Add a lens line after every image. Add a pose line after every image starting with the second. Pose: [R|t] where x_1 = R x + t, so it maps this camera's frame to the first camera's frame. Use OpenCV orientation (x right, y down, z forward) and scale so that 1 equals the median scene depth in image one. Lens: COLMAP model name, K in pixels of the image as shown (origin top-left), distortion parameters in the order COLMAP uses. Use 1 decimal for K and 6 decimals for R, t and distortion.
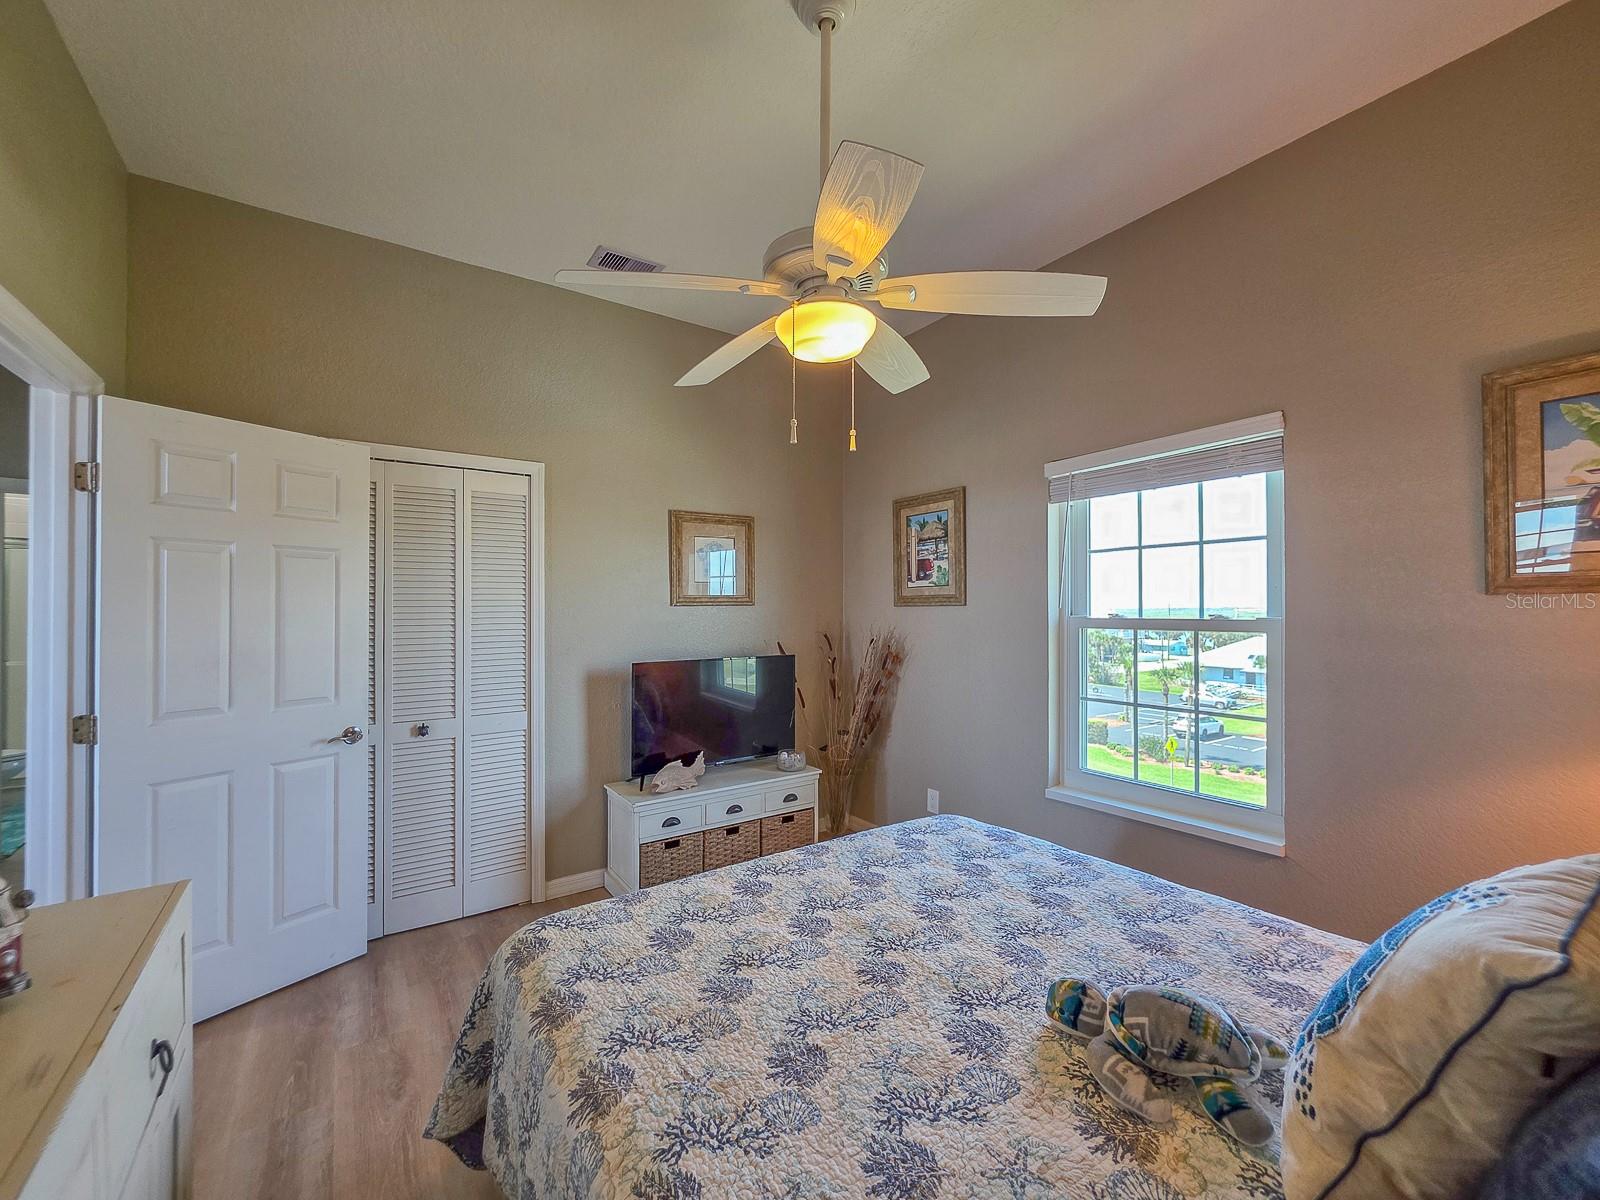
lens RADIAL K [[644.7, 0, 780.3], [0, 644.7, 602.9], [0, 0, 1]] dist [0.000731, 0.000485]
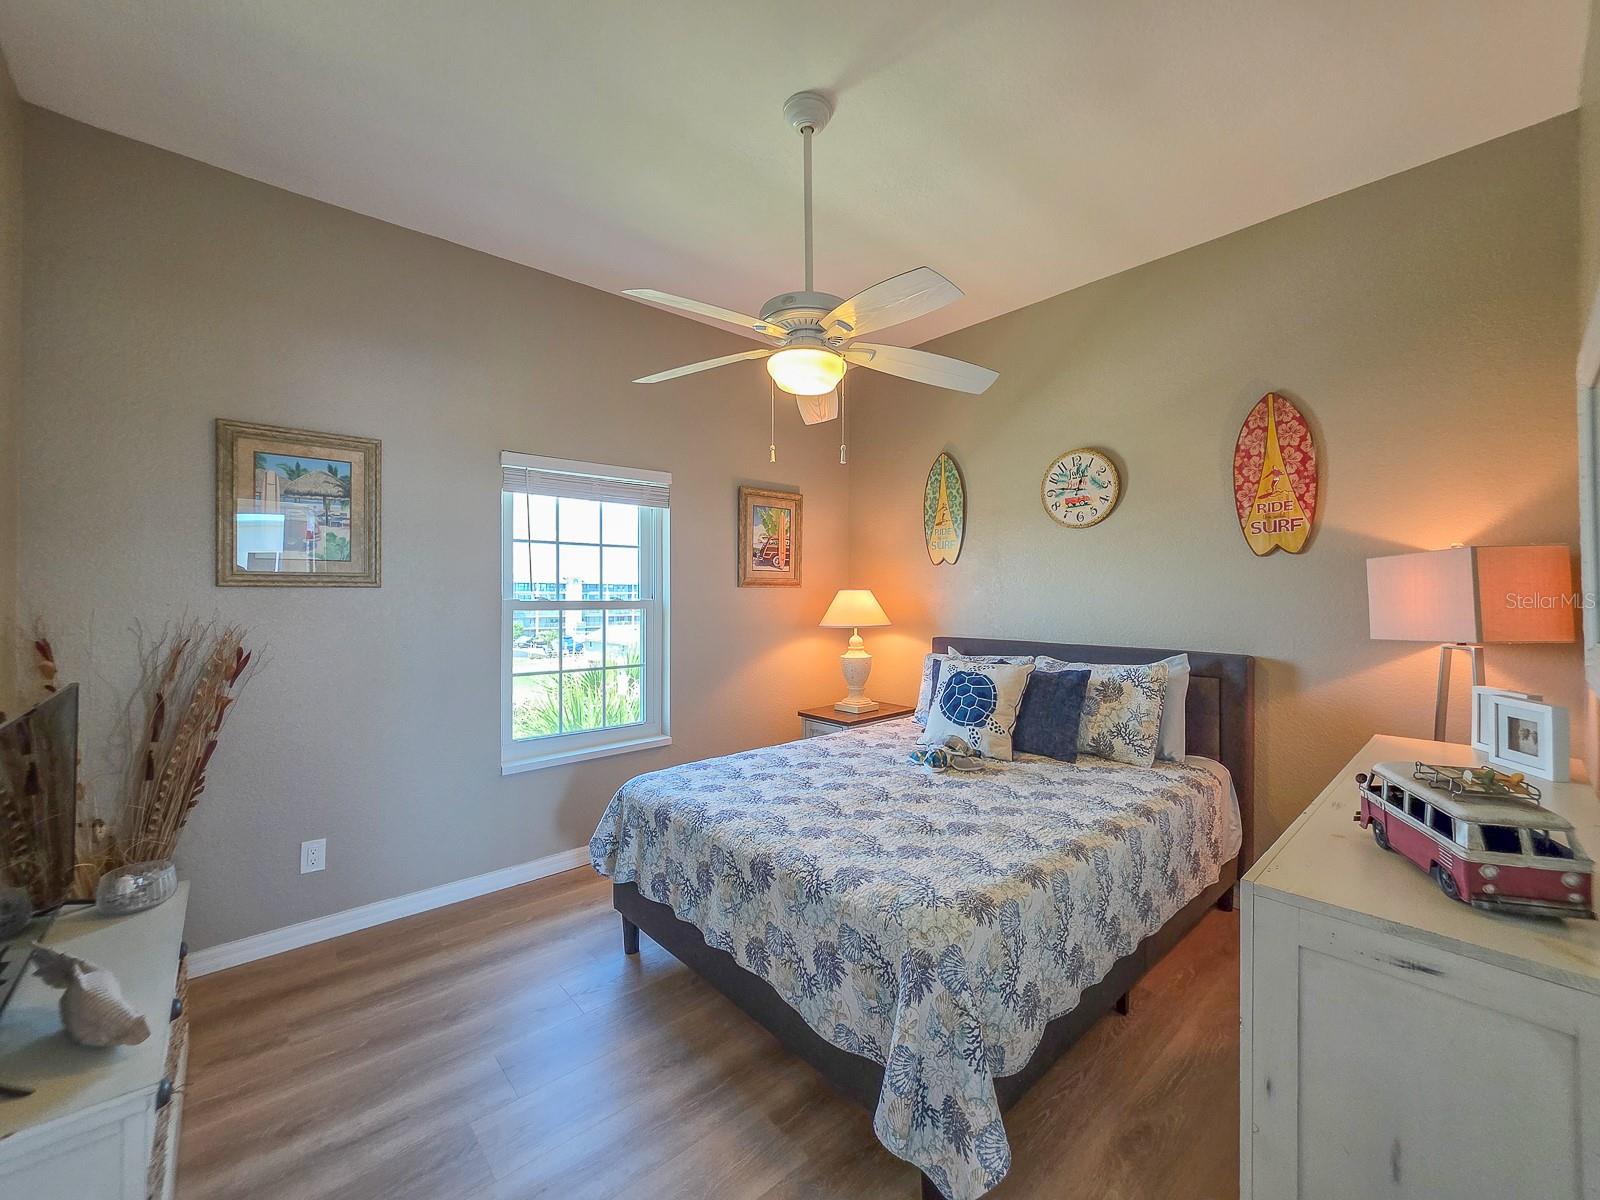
lens RADIAL K [[639.3, 0, 799.4], [0, 639.3, 591.6], [0, 0, 1]] dist [0.001612, 0.000392]
pose [[-0.128369, 0.013075, 0.991640, -0.744358], [-0.008688, 0.999860, -0.014308, 0.020391], [-0.991688, -0.010452, -0.128237, 0.749200]]
